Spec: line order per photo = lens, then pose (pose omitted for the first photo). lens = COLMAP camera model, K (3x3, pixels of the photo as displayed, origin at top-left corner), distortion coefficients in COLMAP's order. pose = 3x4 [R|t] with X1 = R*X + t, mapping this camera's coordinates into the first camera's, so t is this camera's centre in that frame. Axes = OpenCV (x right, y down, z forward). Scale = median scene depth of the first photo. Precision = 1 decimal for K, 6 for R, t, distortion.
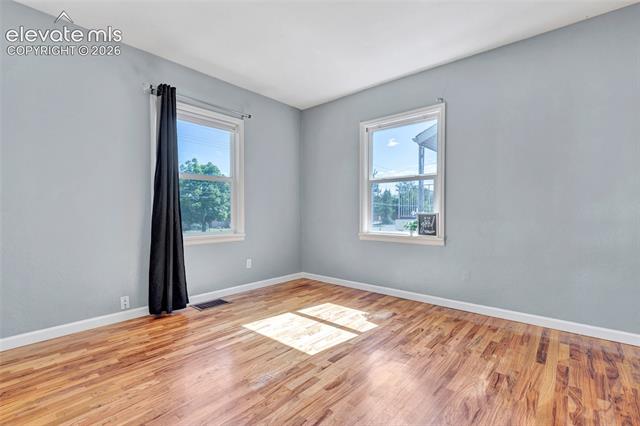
lens RADIAL K [[294.8, 0, 316.4], [0, 294.8, 217.6], [0, 0, 1]] dist [0.002617, -0.000016]
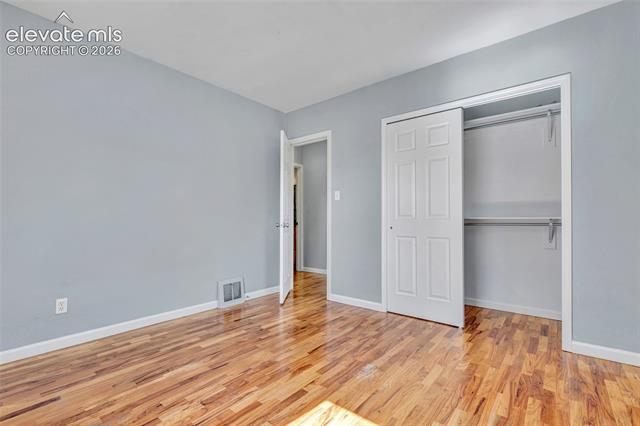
lens RADIAL K [[294.8, 0, 316.4], [0, 294.8, 217.6], [0, 0, 1]] dist [0.002617, -0.000016]
pose [[-0.999748, 0.002380, -0.022323, 0.032737], [0.002360, 0.999997, 0.000908, -0.030816], [0.022325, 0.000855, -0.999750, 1.995511]]
